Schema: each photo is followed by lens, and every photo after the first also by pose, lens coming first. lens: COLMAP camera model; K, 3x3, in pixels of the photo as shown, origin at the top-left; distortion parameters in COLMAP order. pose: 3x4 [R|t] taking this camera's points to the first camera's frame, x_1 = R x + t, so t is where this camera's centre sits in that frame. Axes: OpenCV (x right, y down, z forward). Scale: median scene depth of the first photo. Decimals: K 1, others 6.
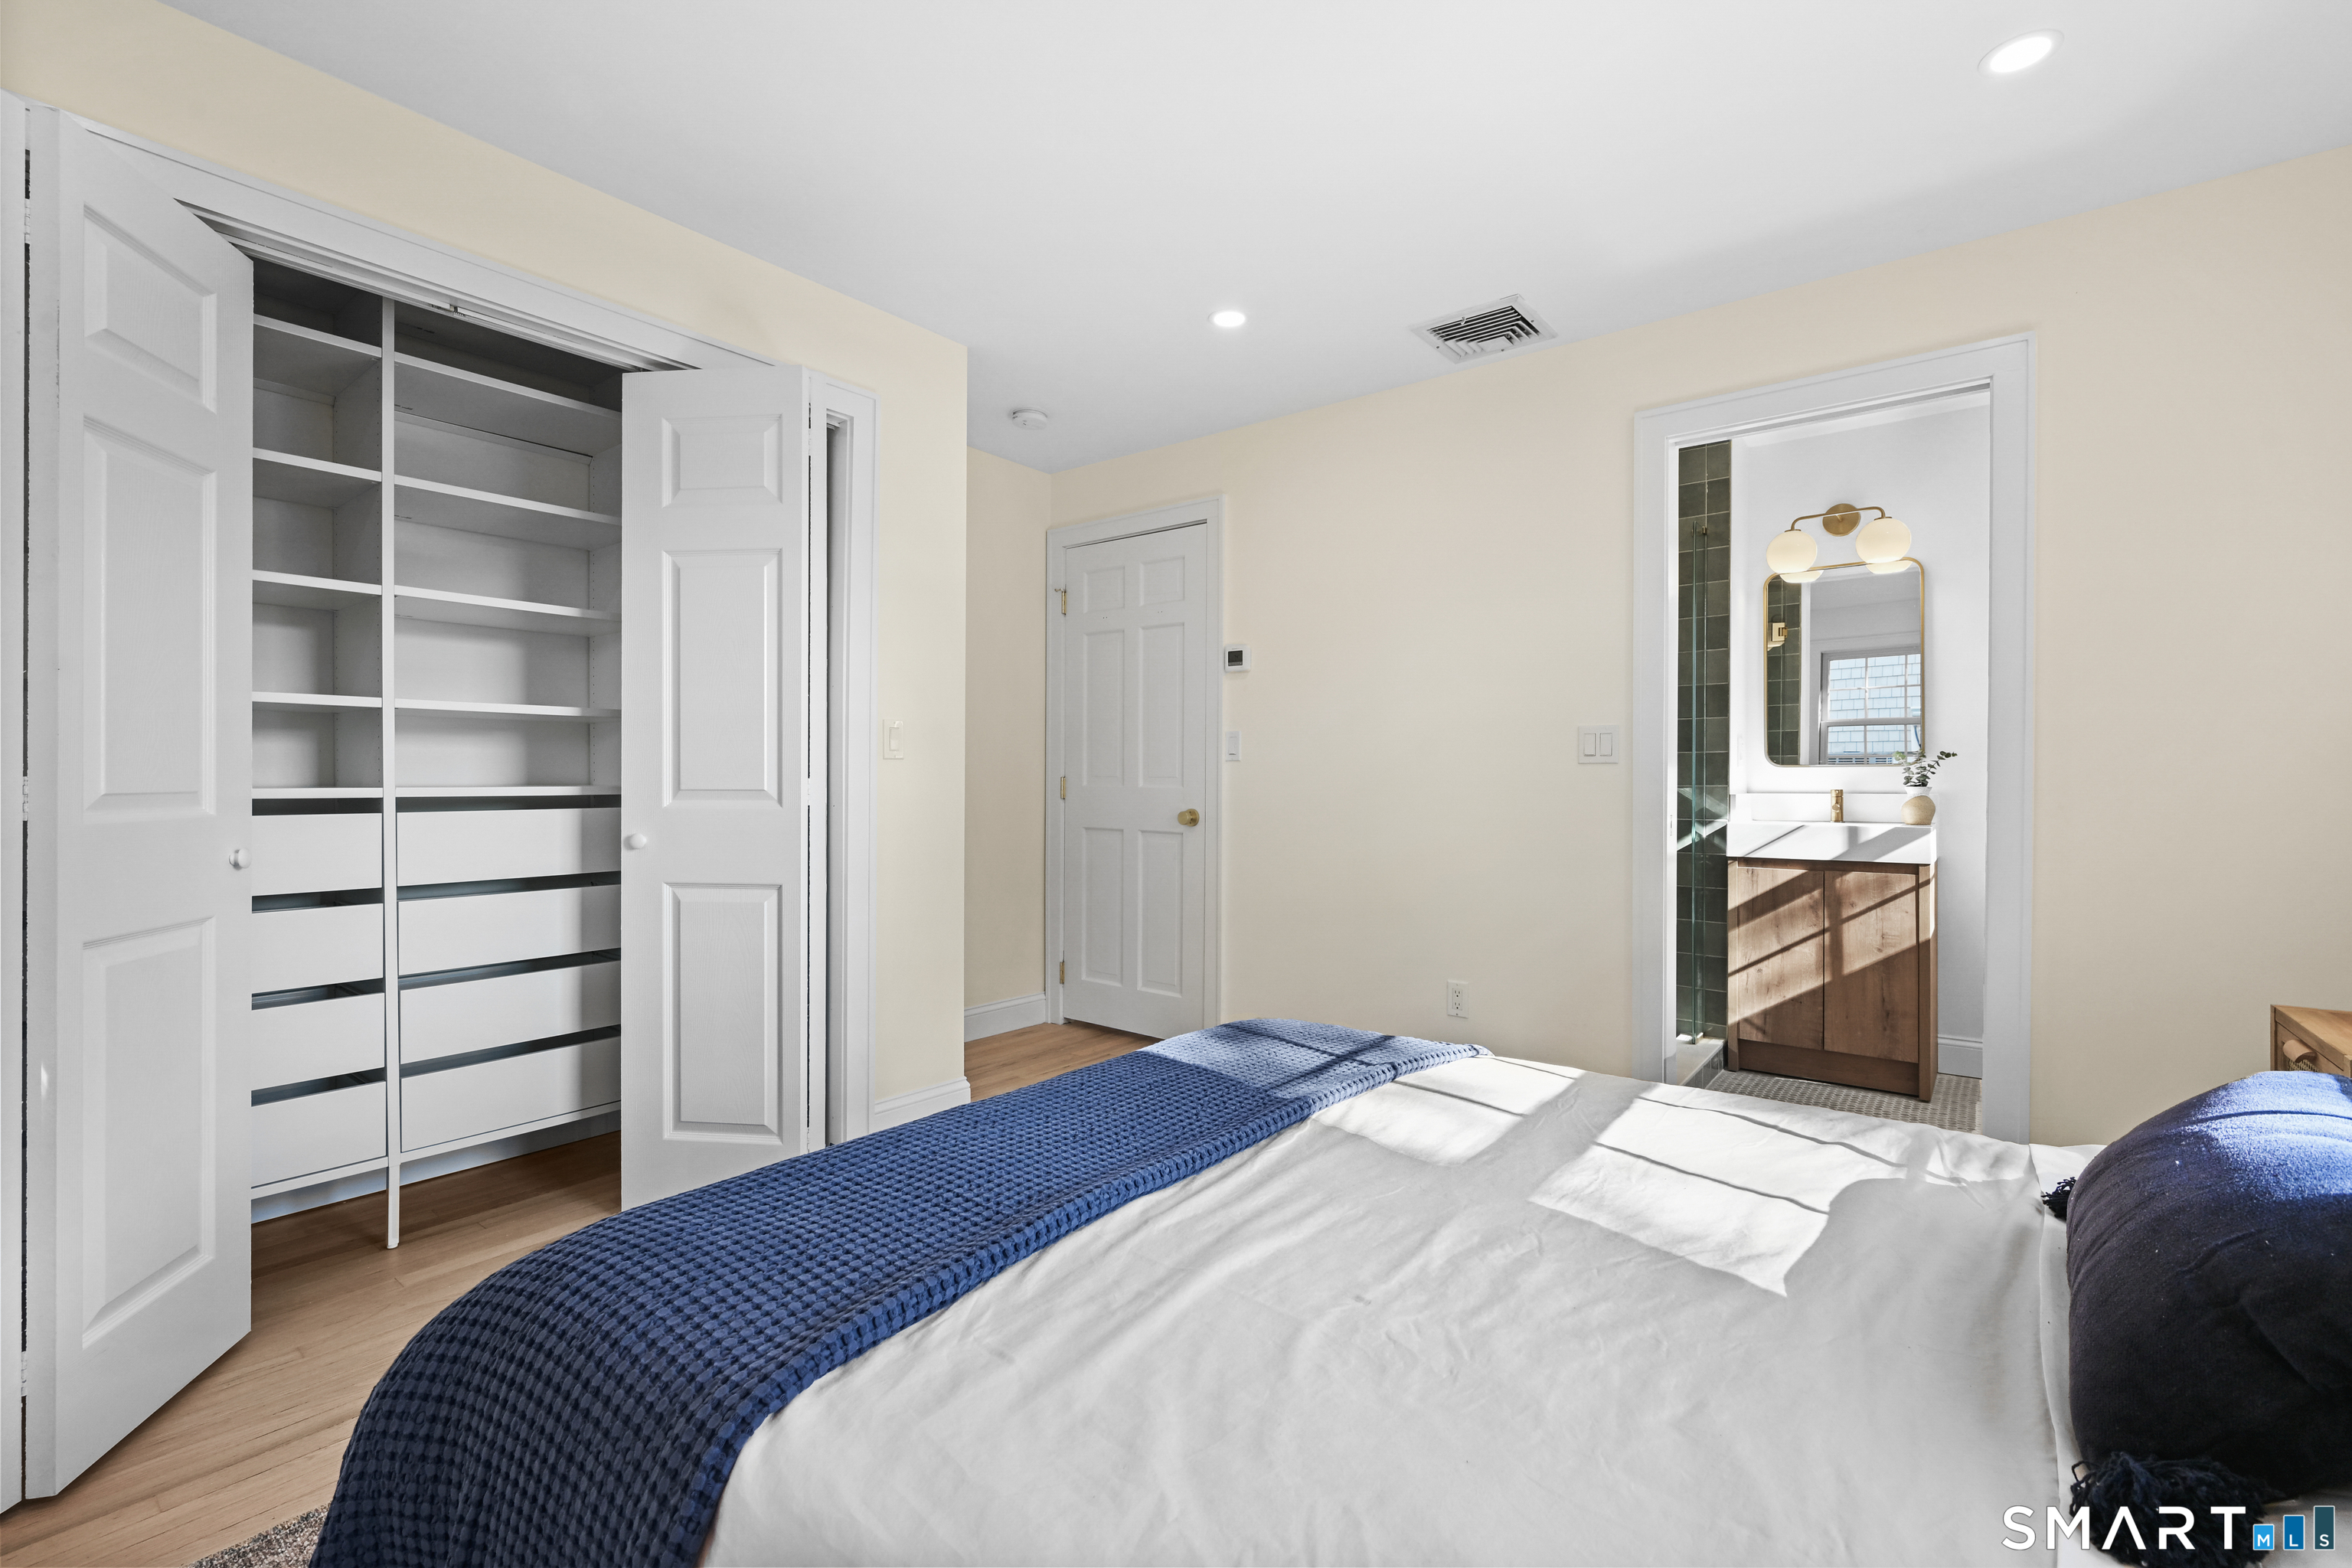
lens RADIAL K [[1022.9, 0, 1176.0], [0, 1022.9, 784.0], [0, 0, 1]] dist [-0.003548, -0.000093]
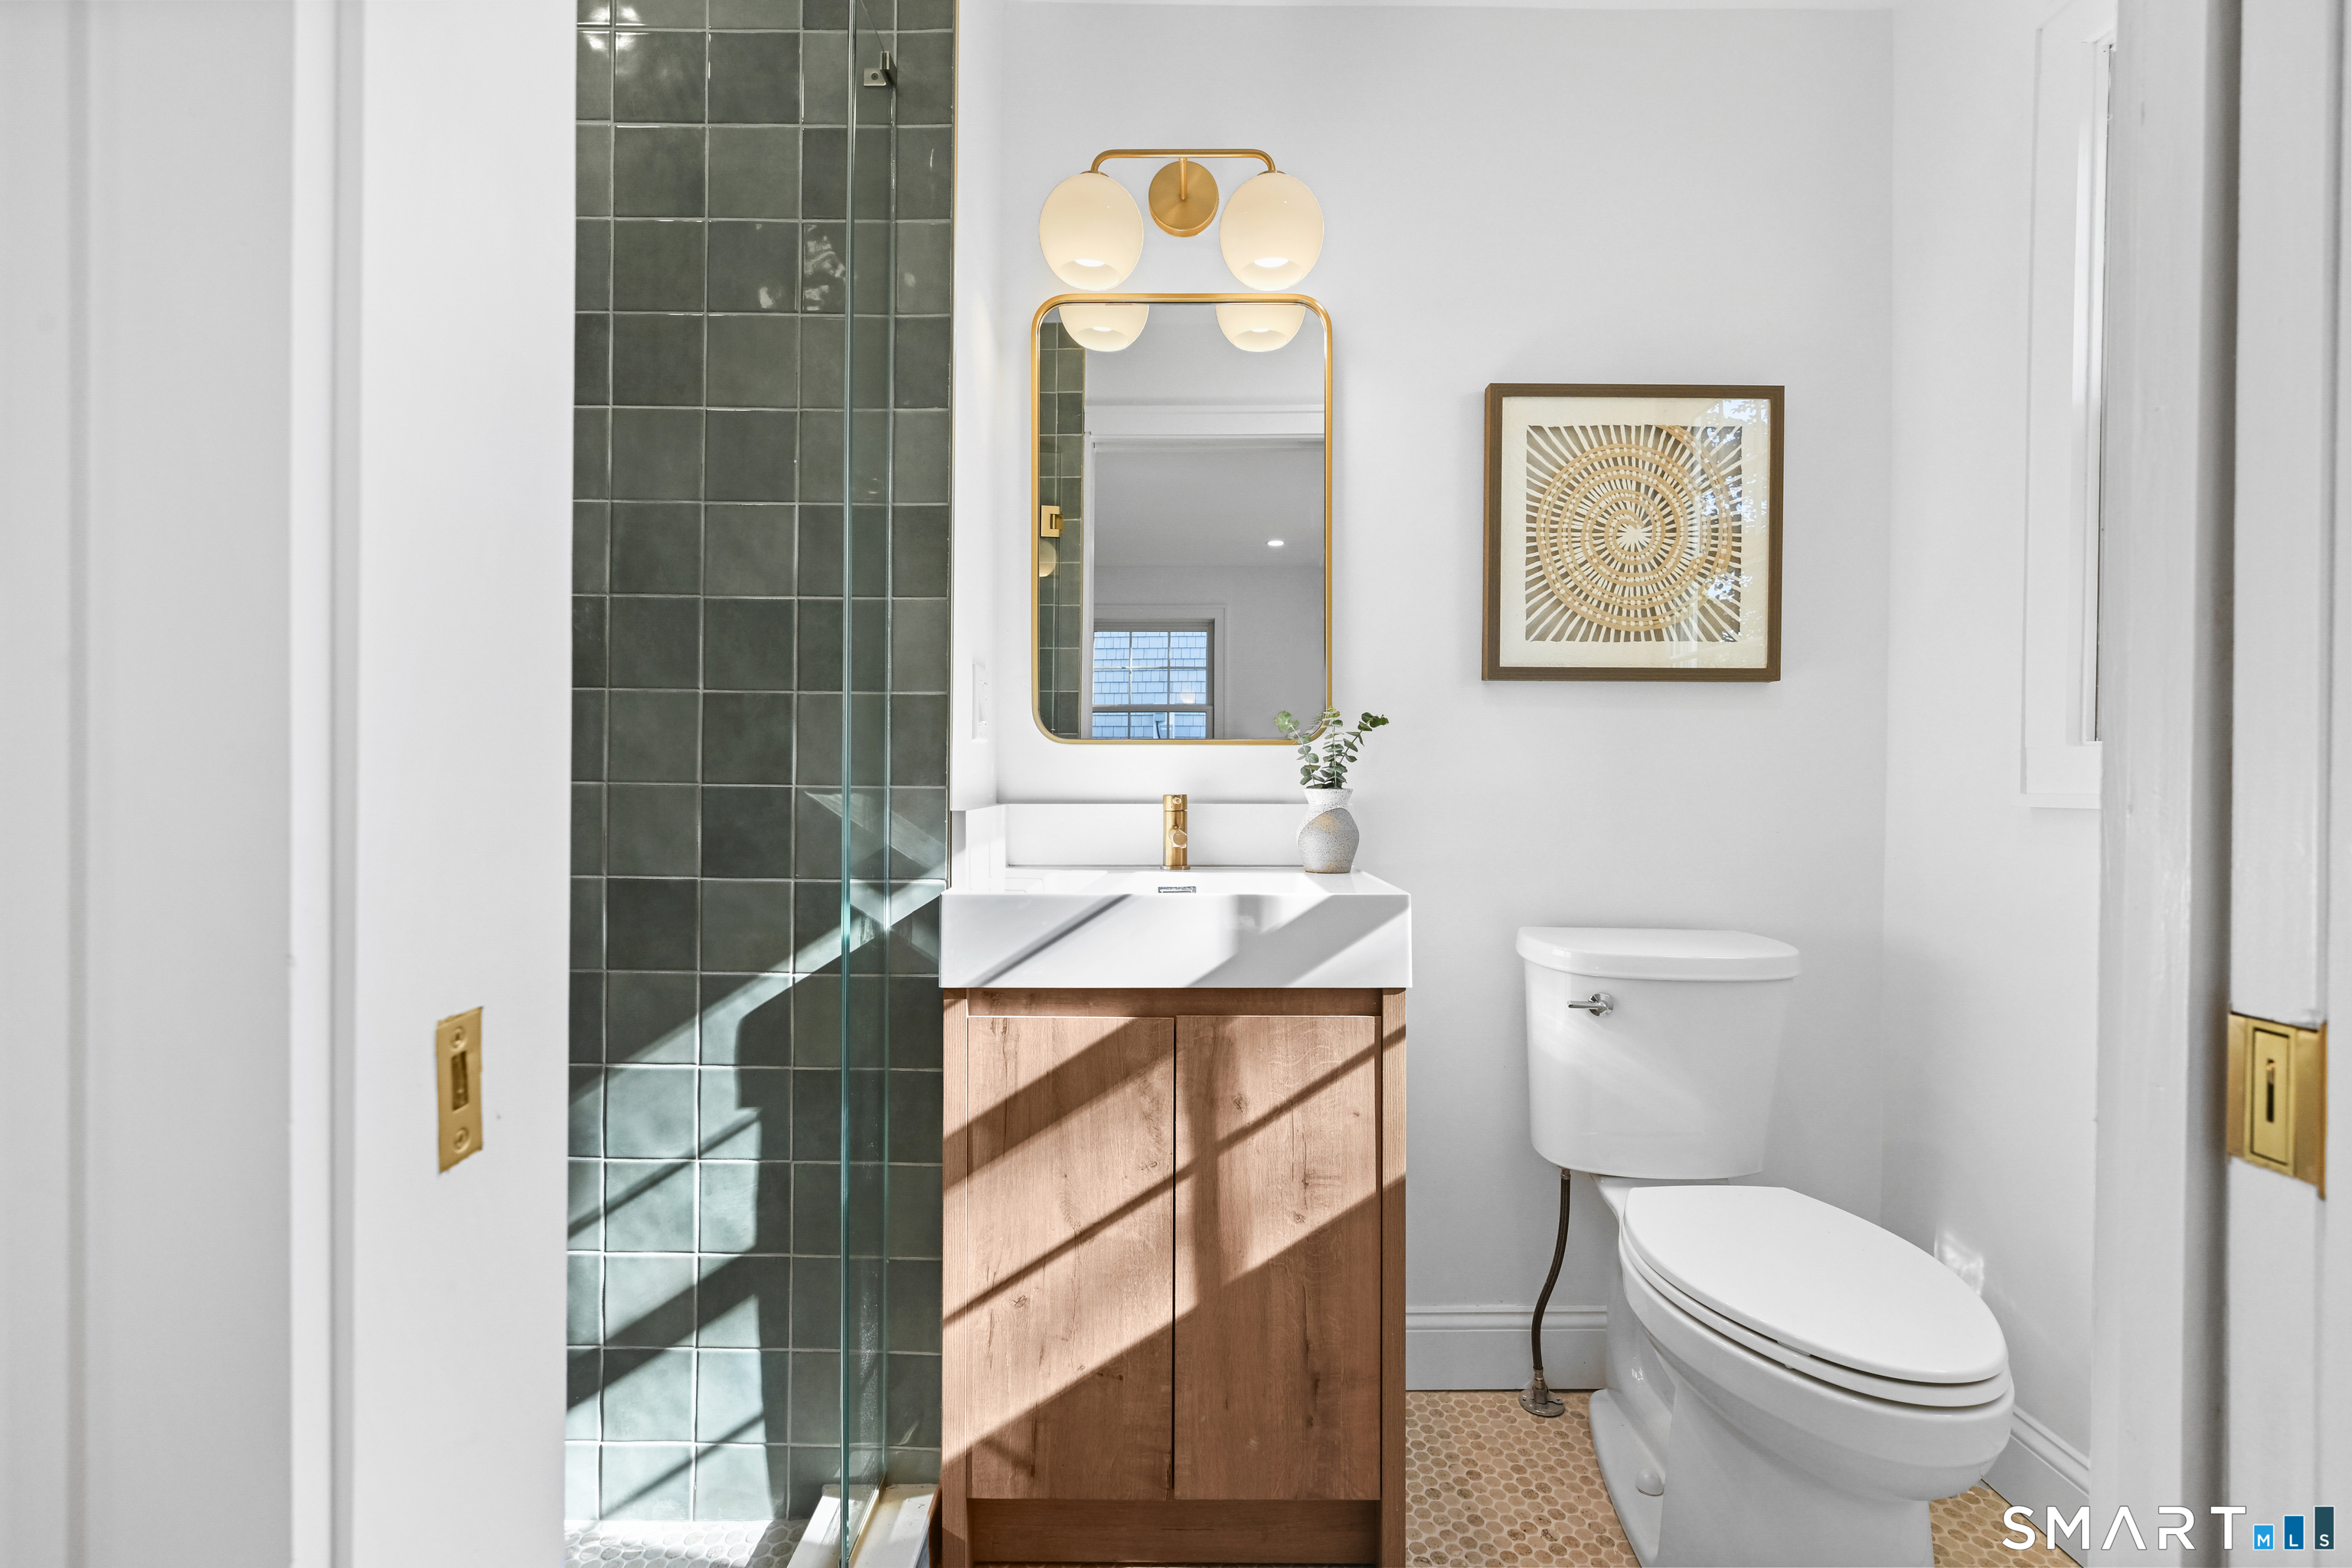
lens RADIAL K [[1022.9, 0, 1176.0], [0, 1022.9, 784.0], [0, 0, 1]] dist [-0.003548, -0.000093]
pose [[0.782529, 0.001974, 0.622611, 0.387356], [-0.004279, 0.999988, 0.002207, -0.000006], [-0.622599, -0.004391, 0.782528, 0.681677]]
